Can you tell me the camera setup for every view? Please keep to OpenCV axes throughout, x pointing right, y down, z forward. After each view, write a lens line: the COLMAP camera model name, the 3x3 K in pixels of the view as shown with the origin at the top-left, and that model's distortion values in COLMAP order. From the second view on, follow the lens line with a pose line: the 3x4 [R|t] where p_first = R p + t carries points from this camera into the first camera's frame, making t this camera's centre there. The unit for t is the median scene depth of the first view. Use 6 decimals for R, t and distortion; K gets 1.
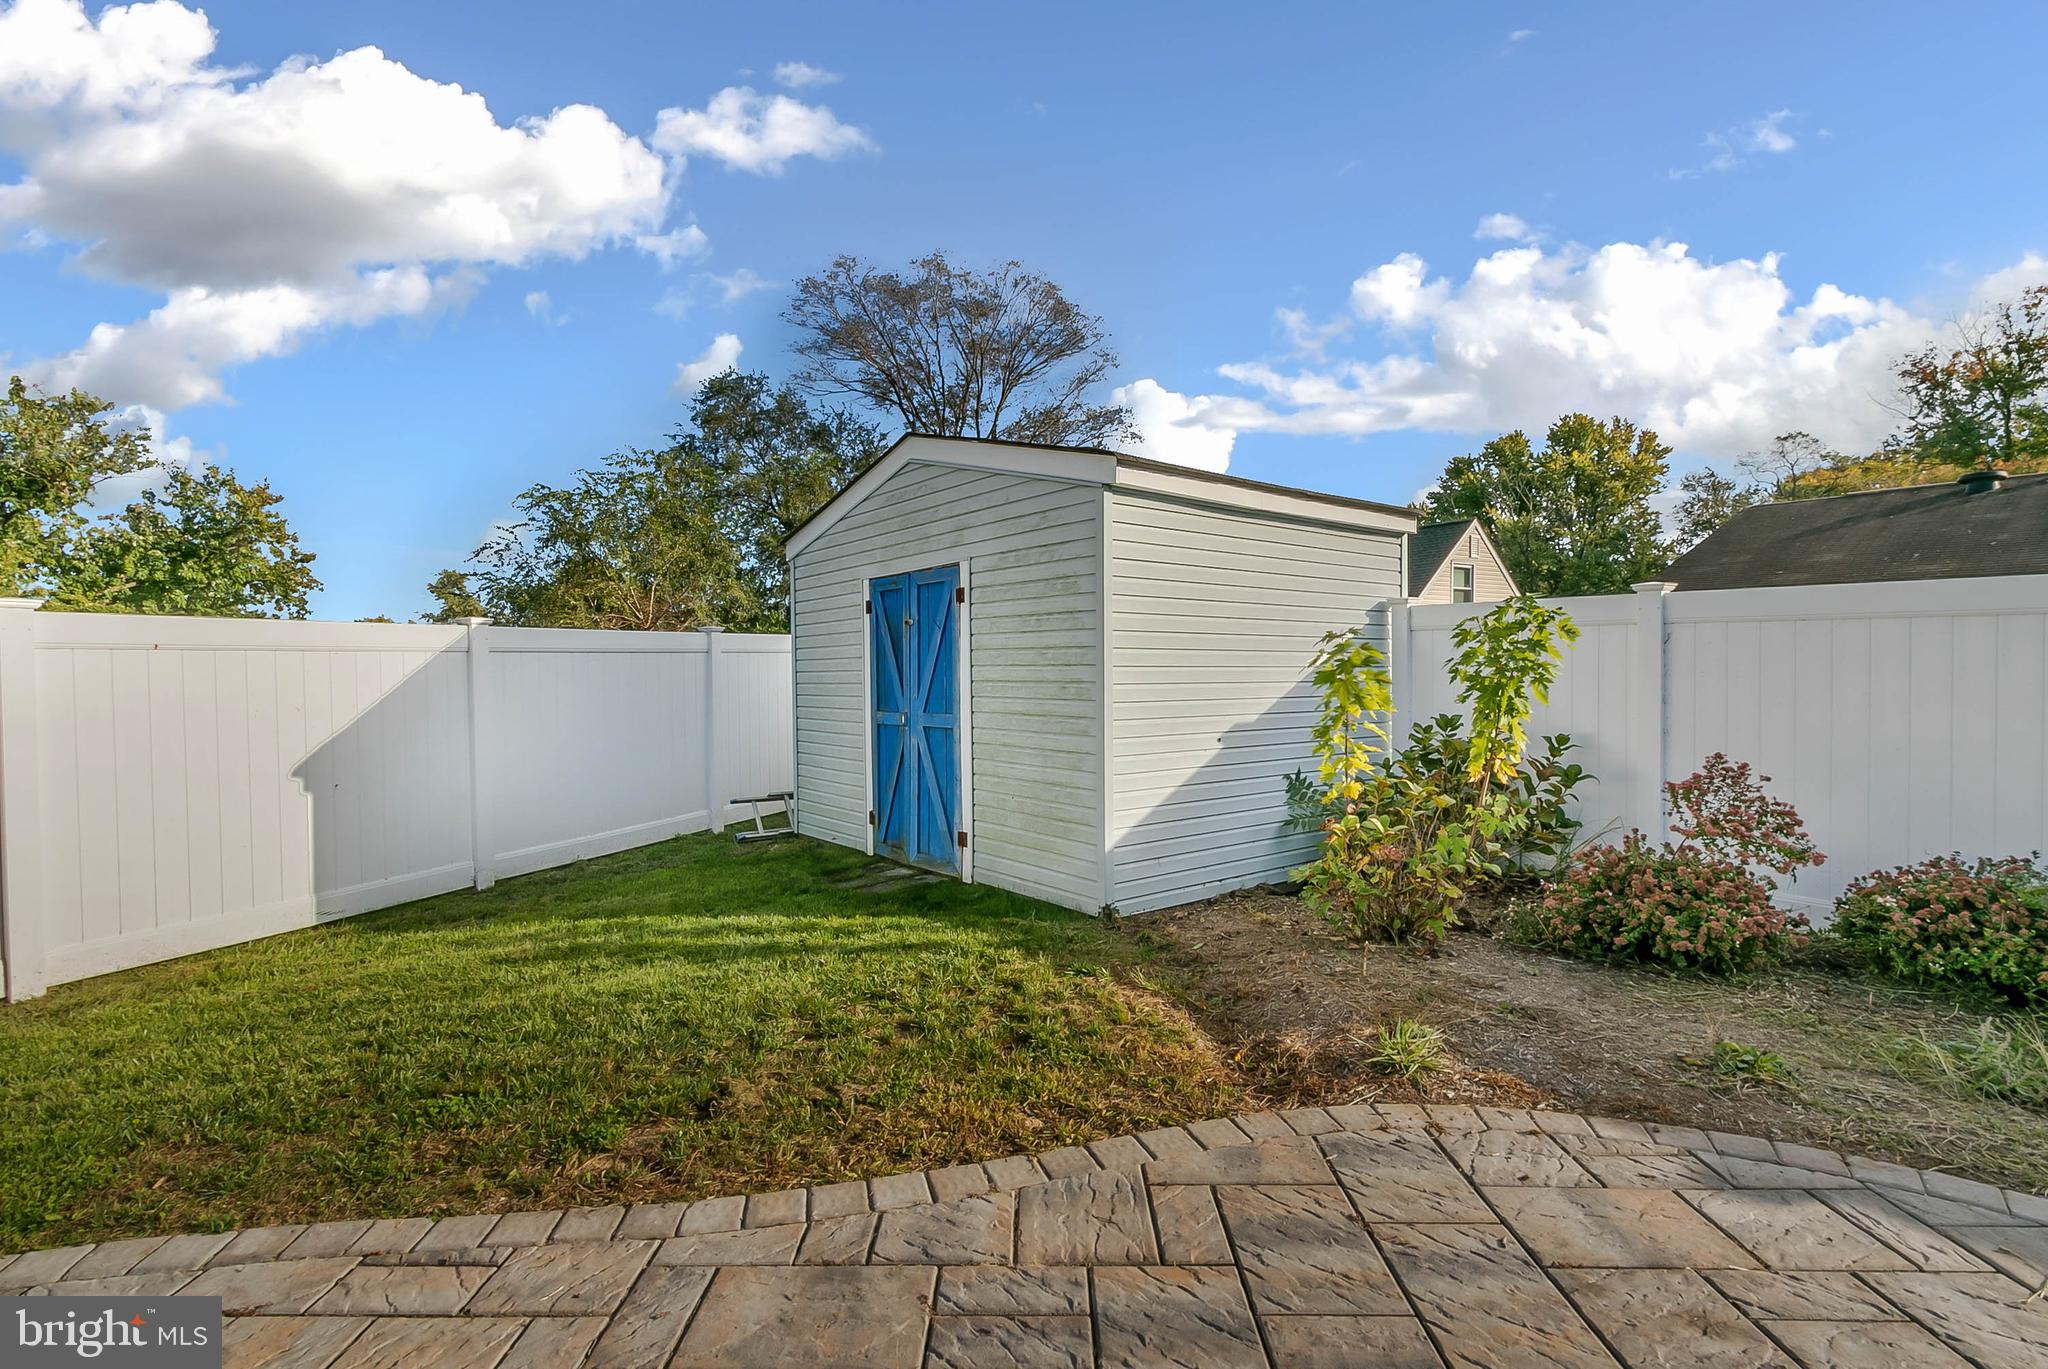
lens RADIAL K [[956.5, 0, 1007.4], [0, 956.5, 680.0], [0, 0, 1]] dist [0.005192, 0.000507]
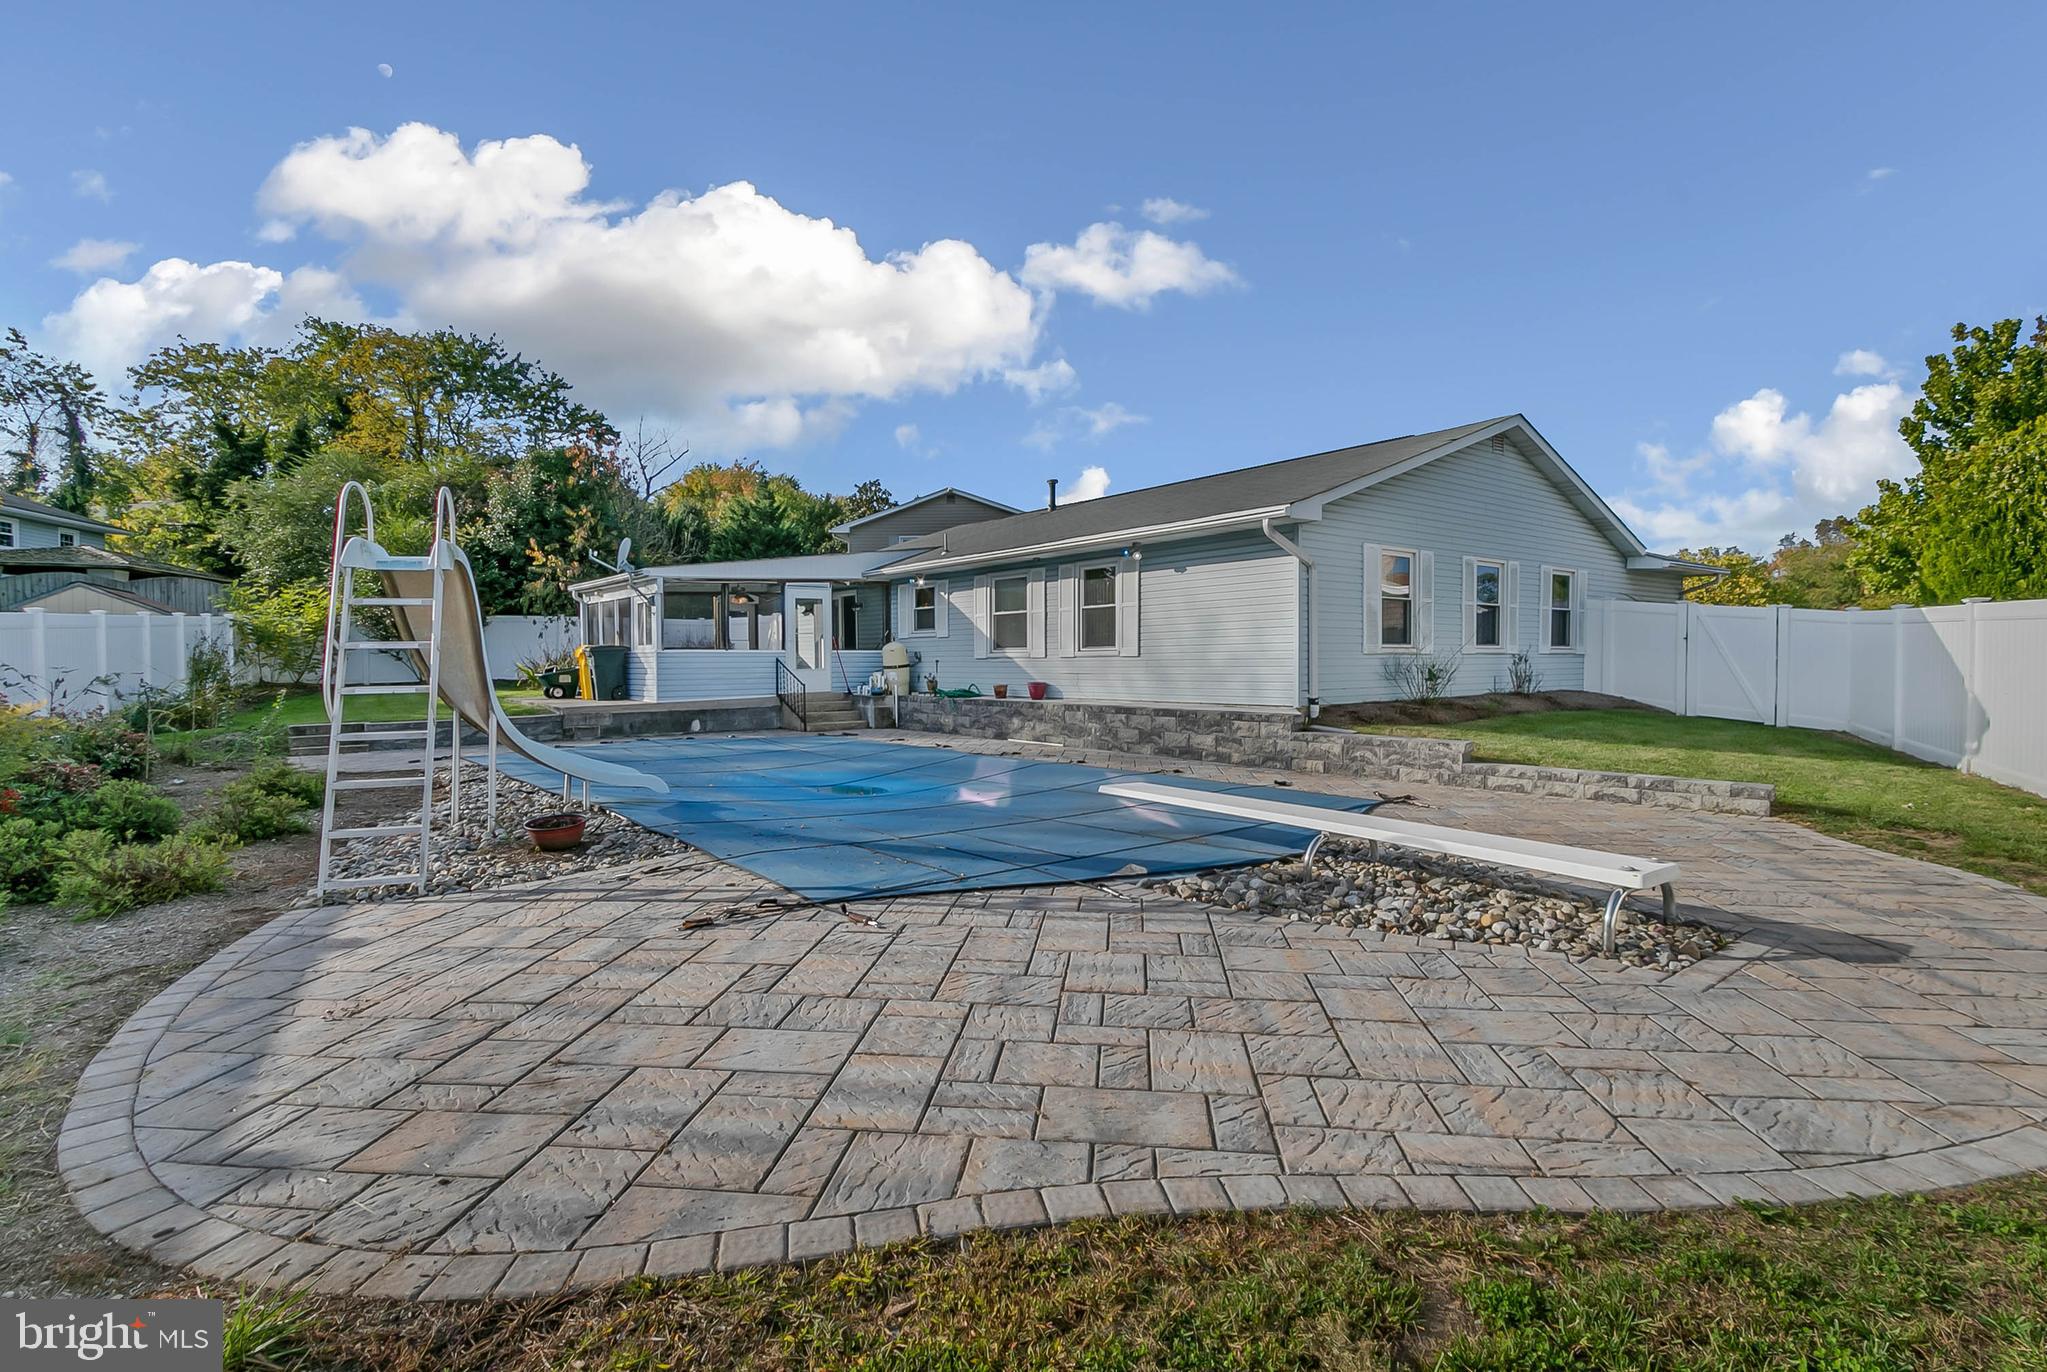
lens RADIAL K [[954.7, 0, 1023.5], [0, 954.7, 686.0], [0, 0, 1]] dist [-0.001660, -0.000303]
pose [[-0.996510, 0.014023, 0.082291, -0.015530], [0.017703, 0.998868, 0.044154, -0.002679], [-0.081578, 0.045456, -0.995630, 0.203951]]
